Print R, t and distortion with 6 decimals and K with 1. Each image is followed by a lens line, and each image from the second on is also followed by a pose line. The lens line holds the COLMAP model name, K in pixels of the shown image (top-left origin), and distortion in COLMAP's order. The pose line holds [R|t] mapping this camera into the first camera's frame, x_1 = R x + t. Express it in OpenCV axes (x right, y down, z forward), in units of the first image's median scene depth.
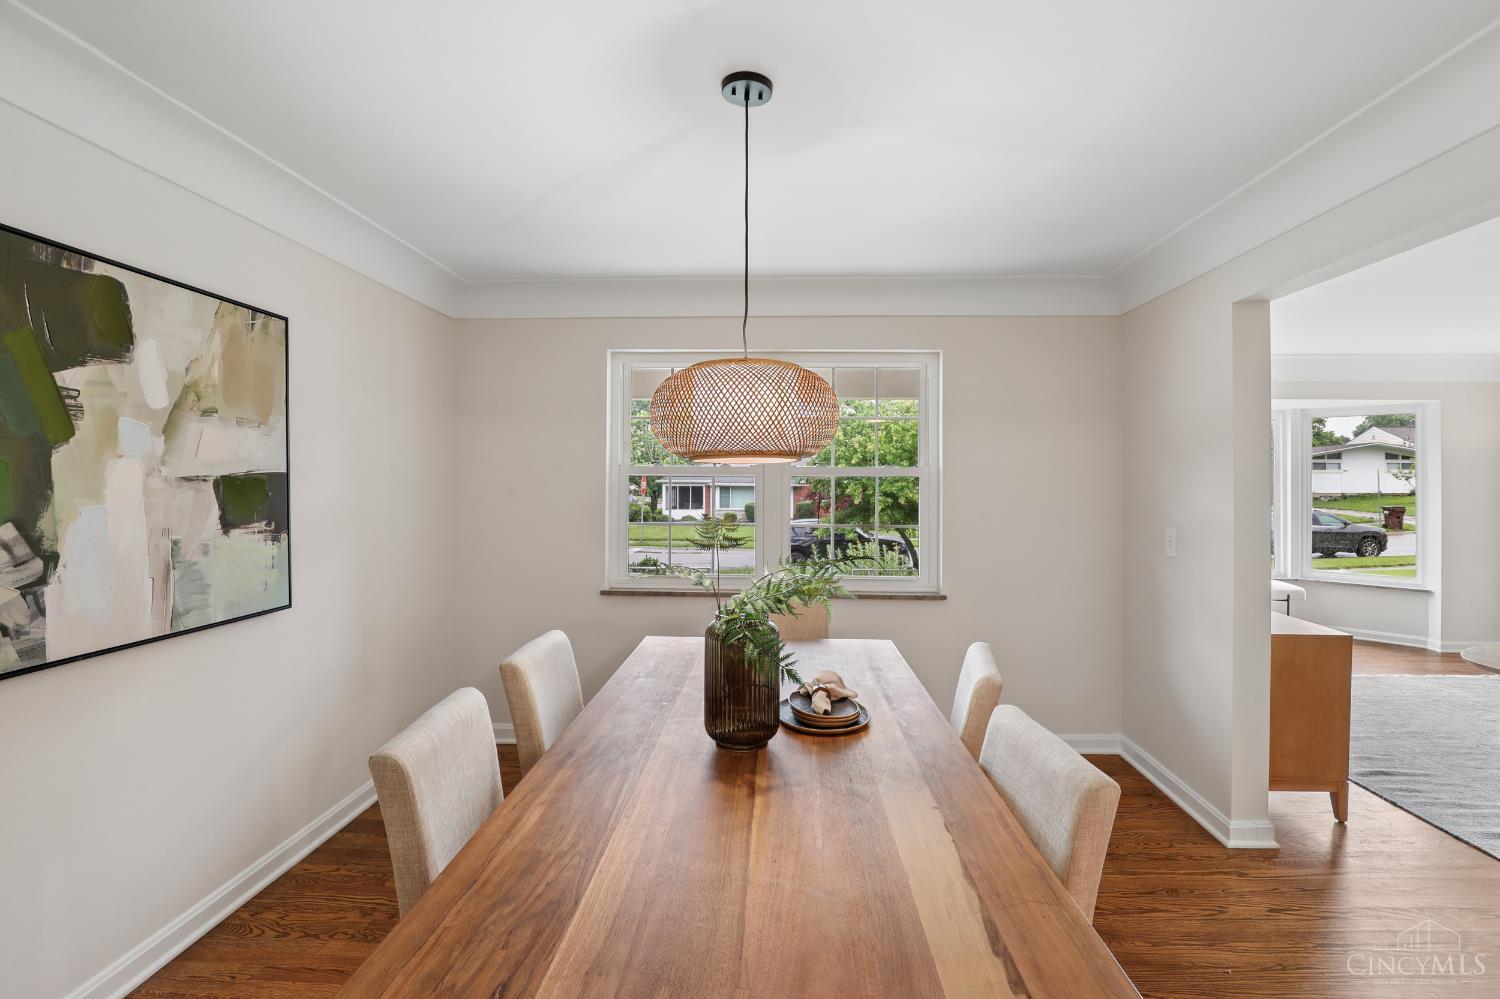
lens RADIAL K [[695.2, 0, 761.8], [0, 695.2, 479.5], [0, 0, 1]] dist [-0.034408, 0.006131]
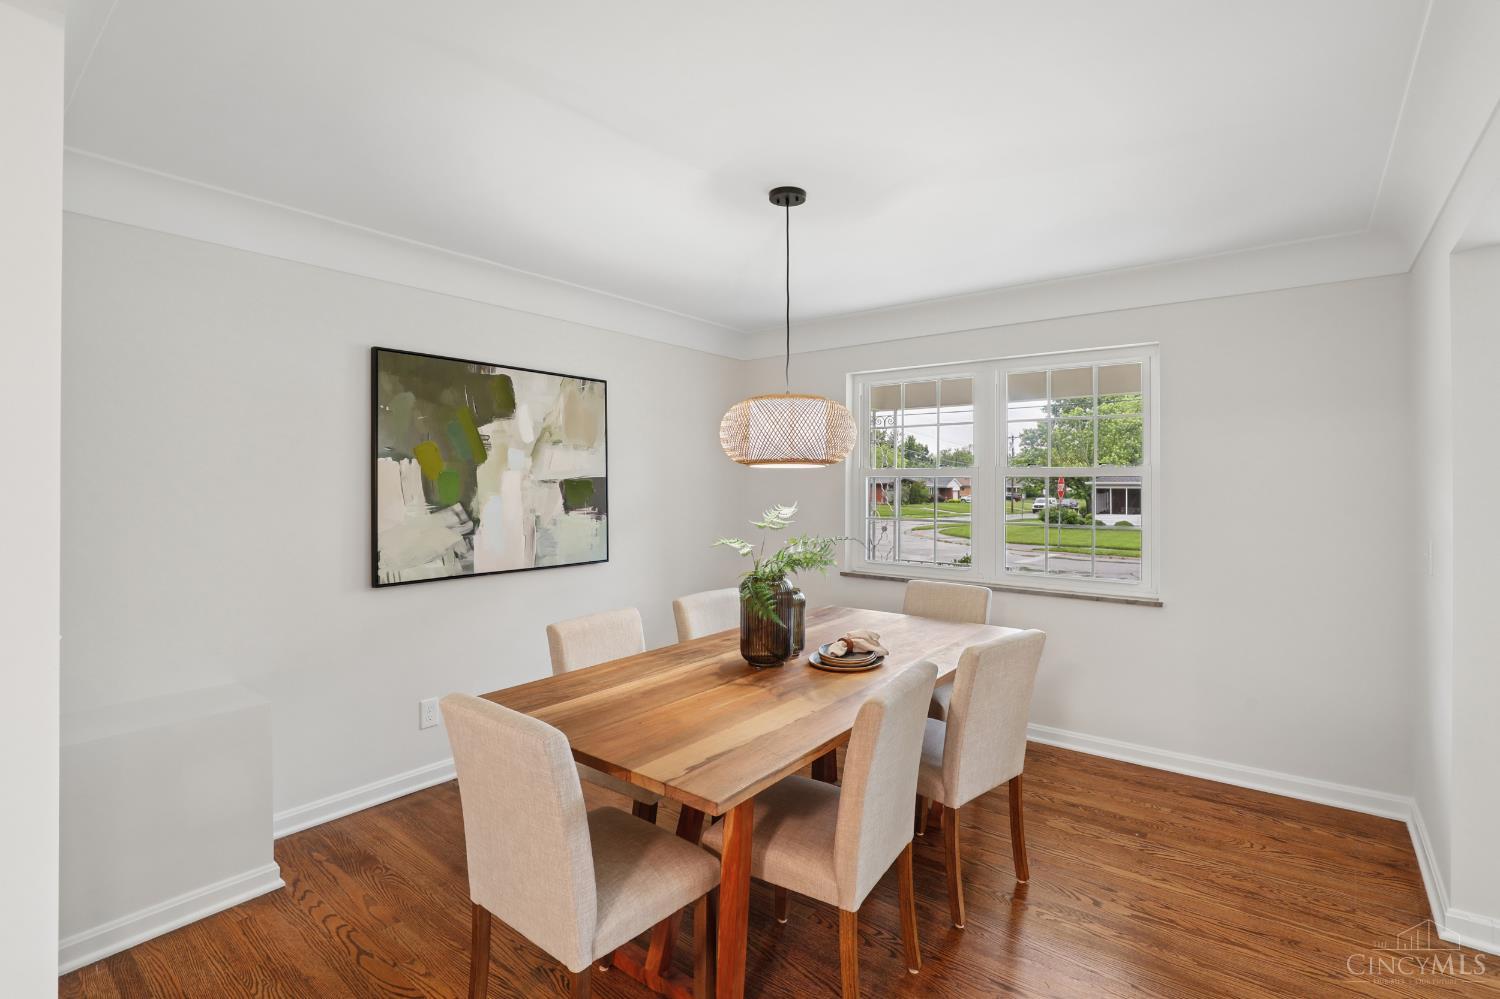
lens RADIAL K [[695.2, 0, 750.7], [0, 695.2, 480.6], [0, 0, 1]] dist [-0.034408, 0.006131]
pose [[0.811742, -0.004233, -0.584001, 0.659069], [0.003262, 0.999991, -0.002715, 0.004032], [0.584007, 0.000299, 0.811748, -0.151645]]
